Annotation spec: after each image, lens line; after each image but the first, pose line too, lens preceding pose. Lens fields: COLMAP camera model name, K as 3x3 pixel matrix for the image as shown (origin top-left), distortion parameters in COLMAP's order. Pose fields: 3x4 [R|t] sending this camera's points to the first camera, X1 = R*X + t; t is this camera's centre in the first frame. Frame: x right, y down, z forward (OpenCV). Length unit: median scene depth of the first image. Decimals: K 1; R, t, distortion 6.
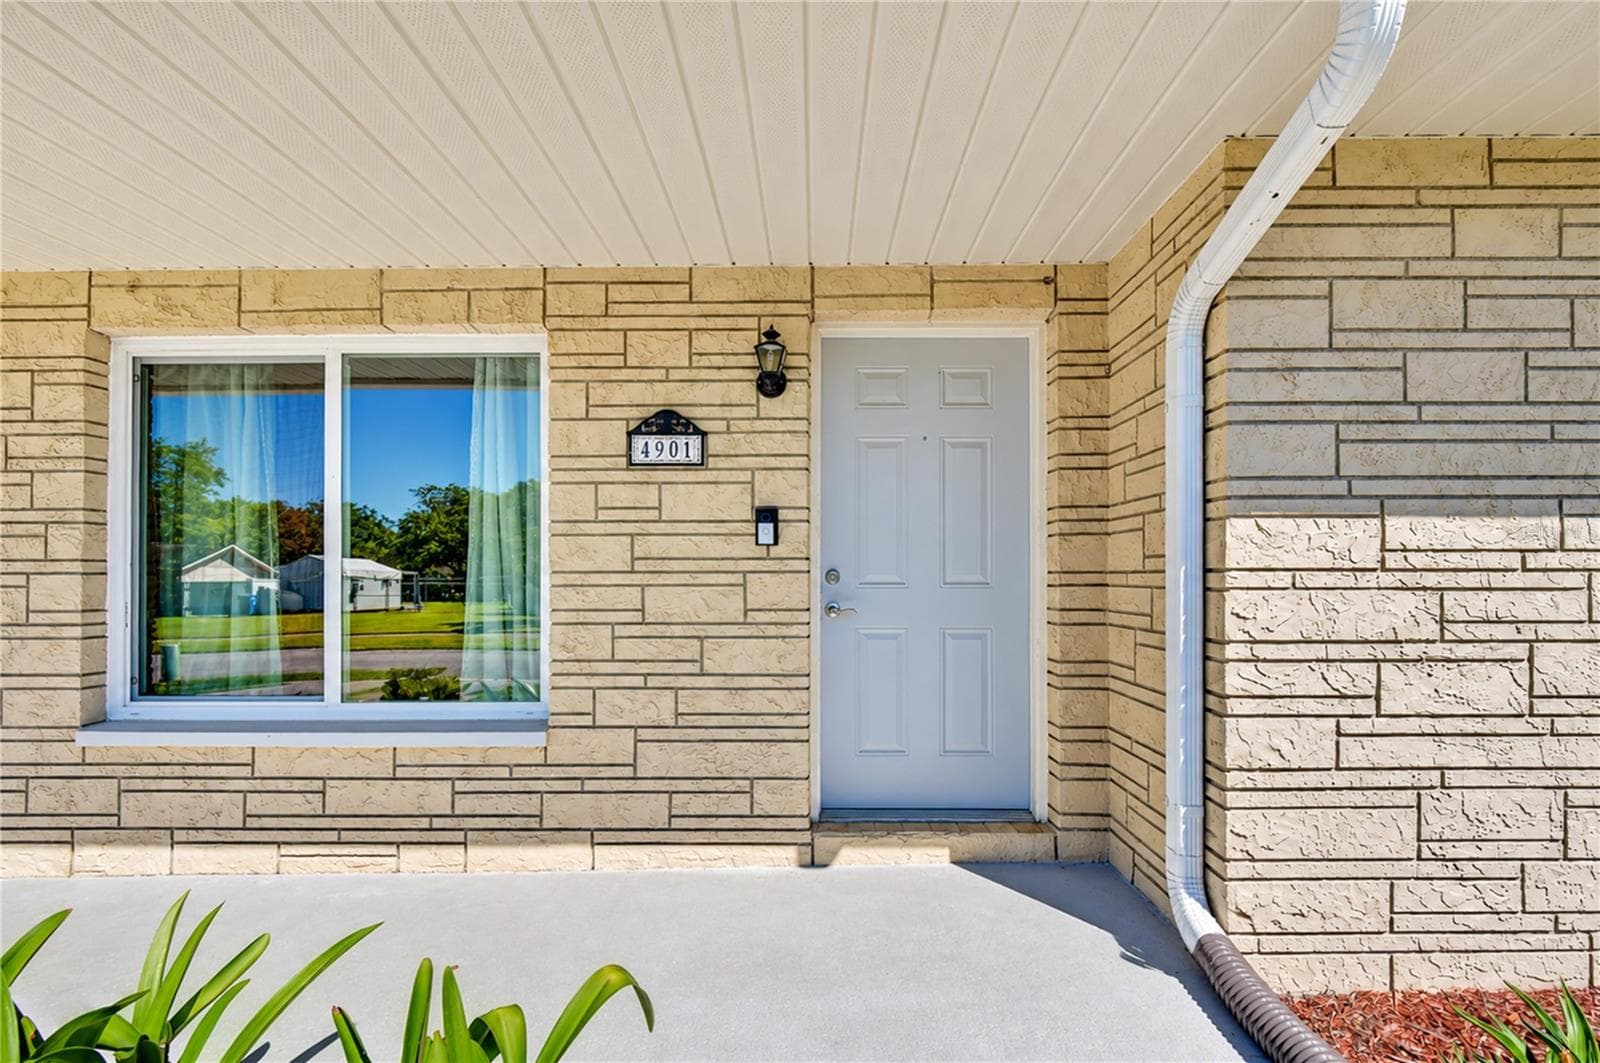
lens RADIAL K [[716.8, 0, 788.5], [0, 716.8, 553.8], [0, 0, 1]] dist [0.000169, -0.000996]
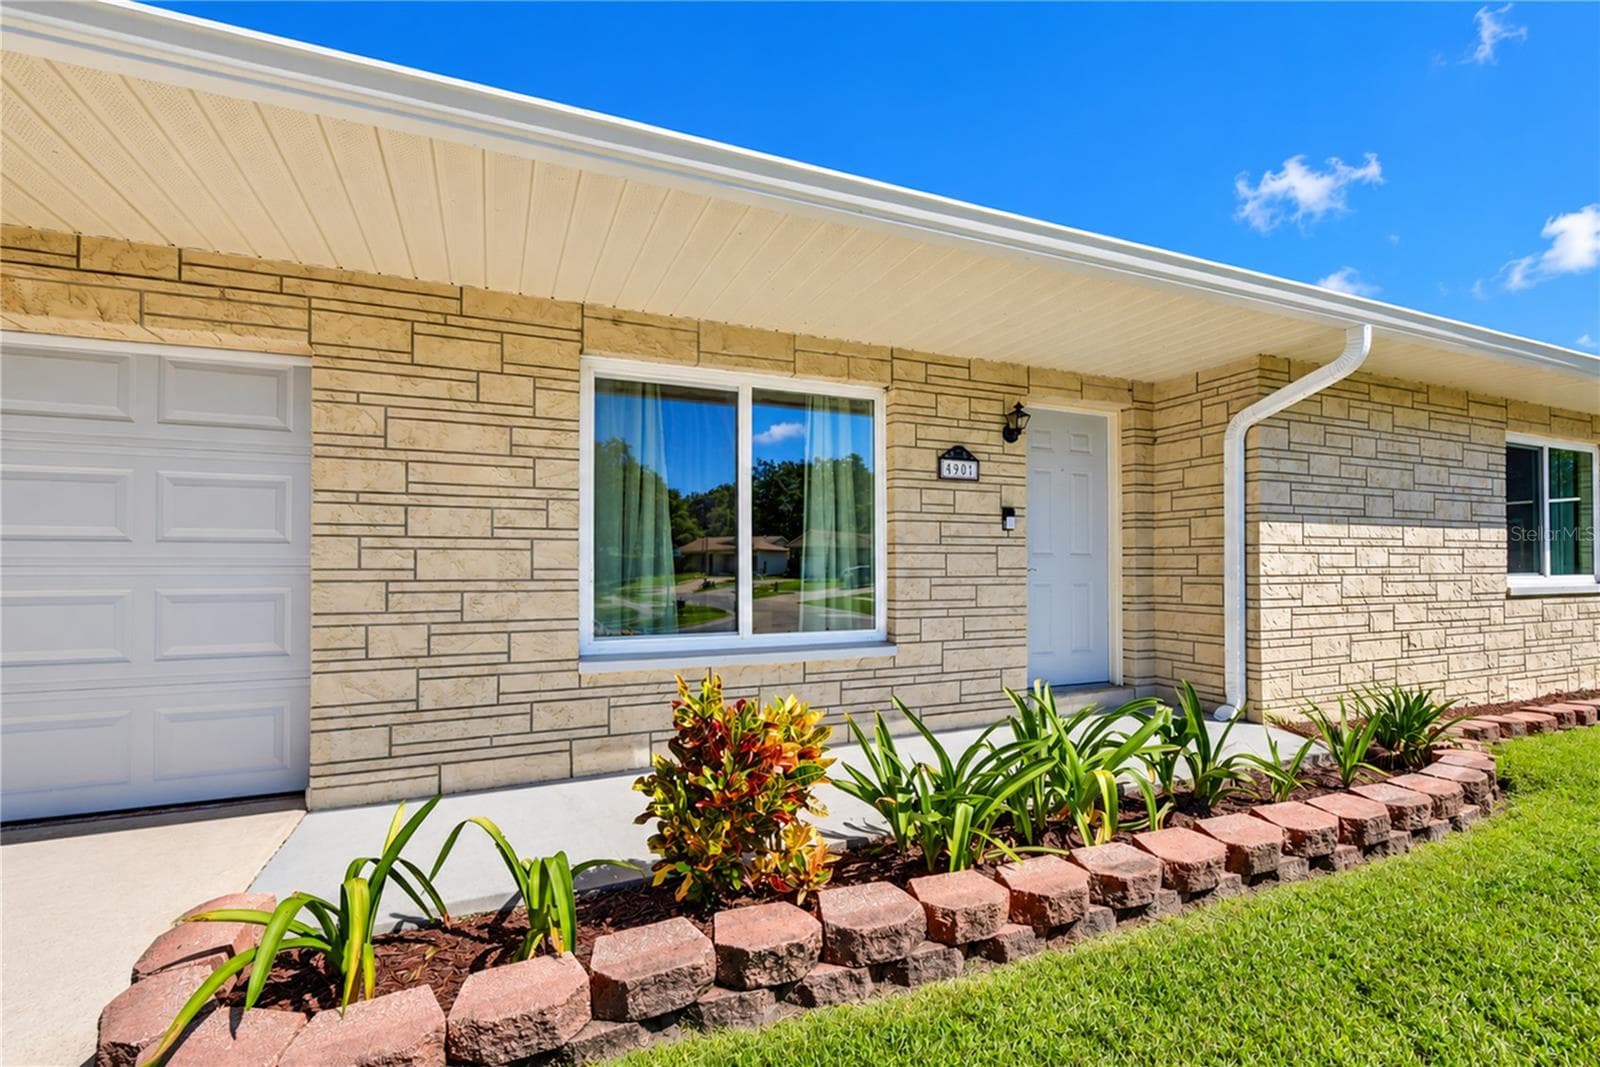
lens RADIAL K [[716.8, 0, 805.1], [0, 716.8, 542.2], [0, 0, 1]] dist [0.000169, -0.000996]
pose [[0.912097, 0.015597, 0.409678, -1.151316], [-0.012151, 0.999866, -0.011014, 0.041419], [-0.409795, 0.005068, 0.912164, -0.338551]]
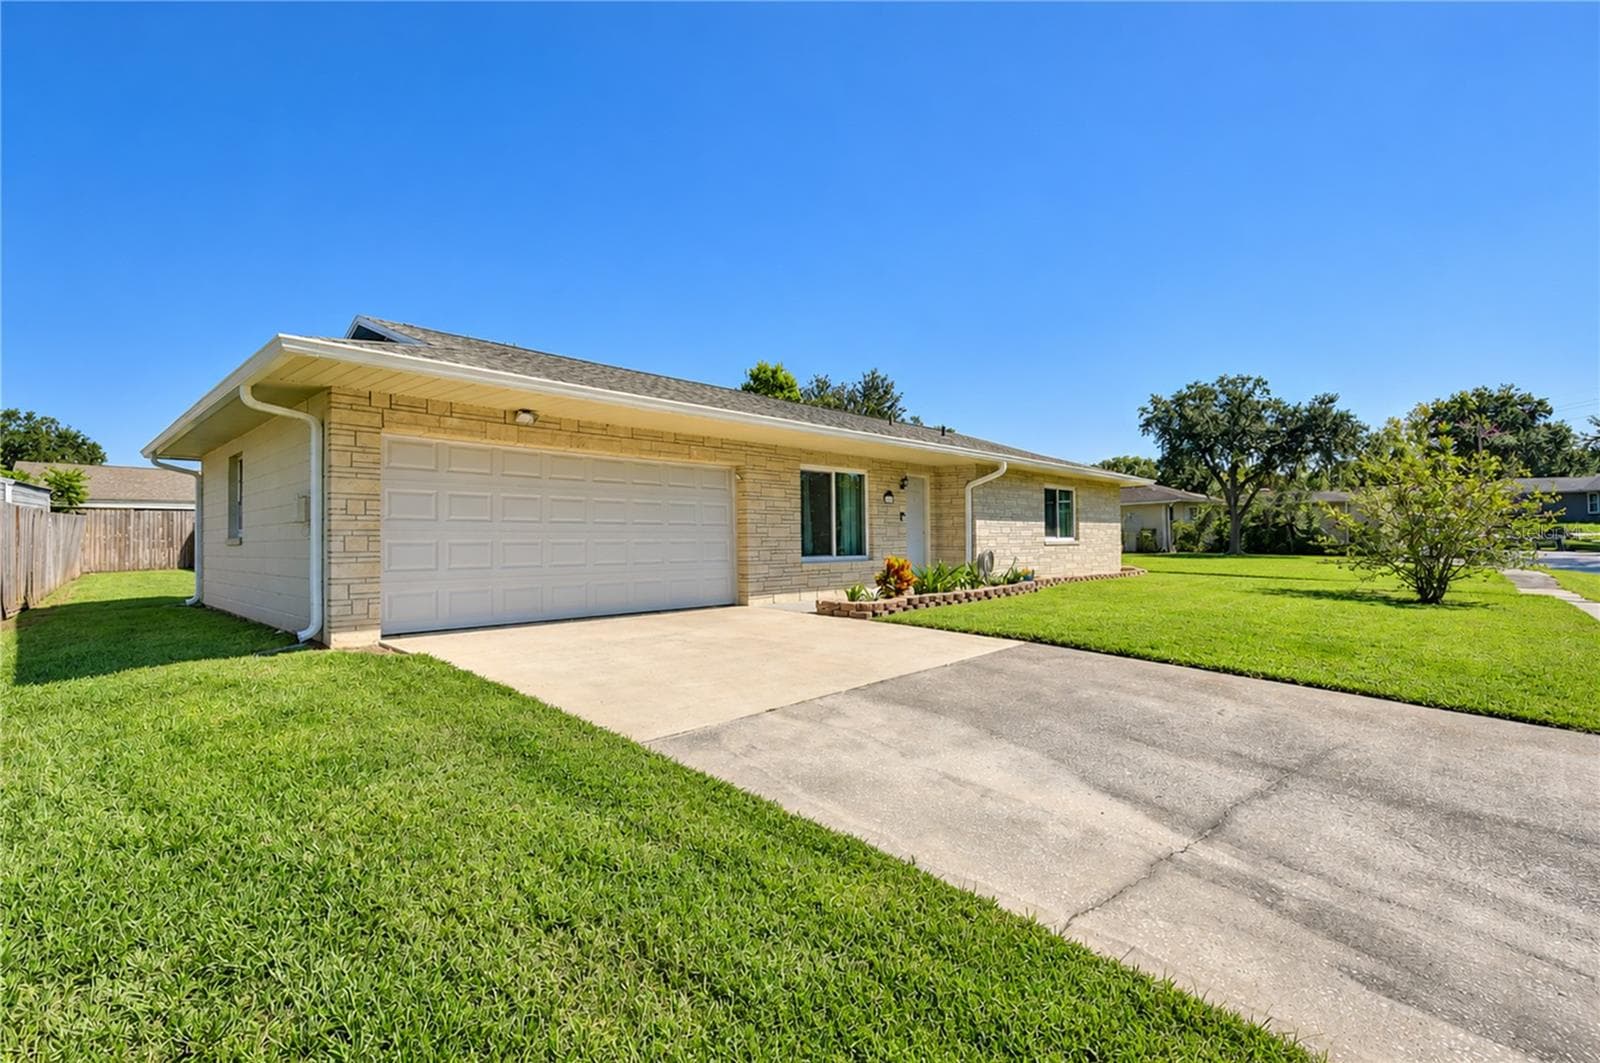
lens RADIAL K [[716.8, 0, 789.8], [0, 716.8, 530.2], [0, 0, 1]] dist [0.000169, -0.000996]
pose [[0.689003, 0.009767, 0.724692, -3.976053], [-0.014464, 0.999895, 0.000275, 0.060304], [-0.724614, -0.010672, 0.689073, -1.737051]]
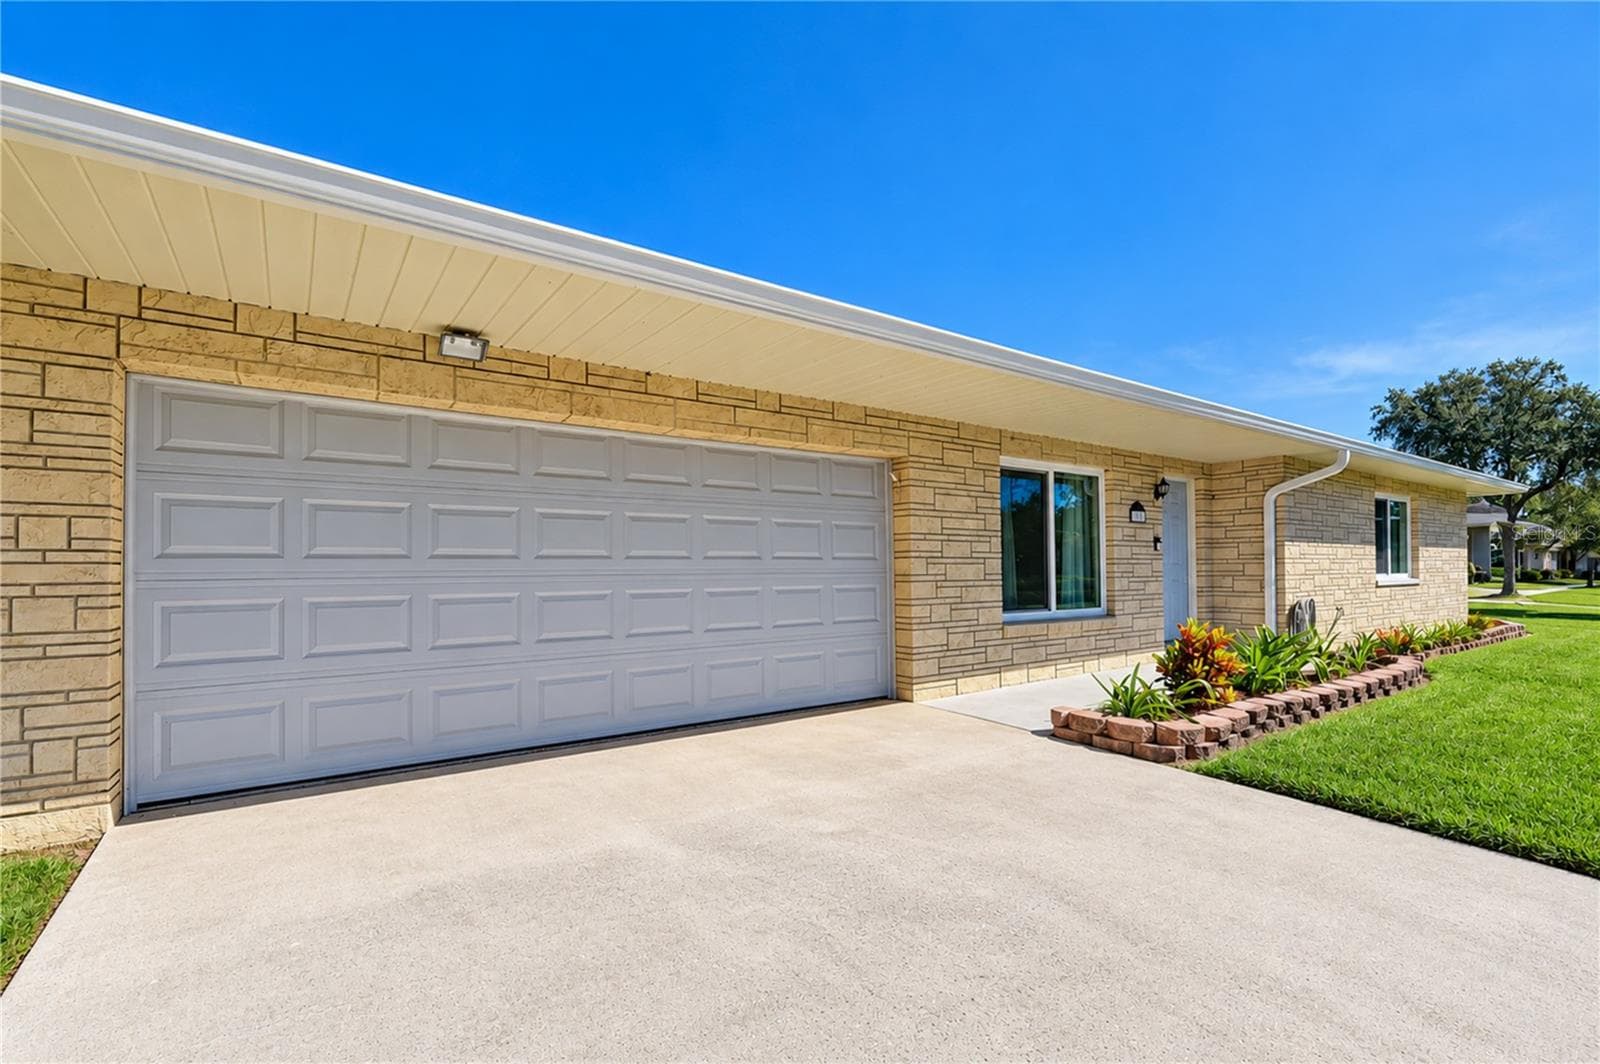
lens RADIAL K [[716.8, 0, 798.7], [0, 716.8, 538.1], [0, 0, 1]] dist [0.000169, -0.000996]
pose [[0.812382, 0.022415, 0.582695, -2.929242], [-0.014753, 0.999731, -0.017889, 0.013412], [-0.582940, 0.005936, 0.812494, -0.531085]]
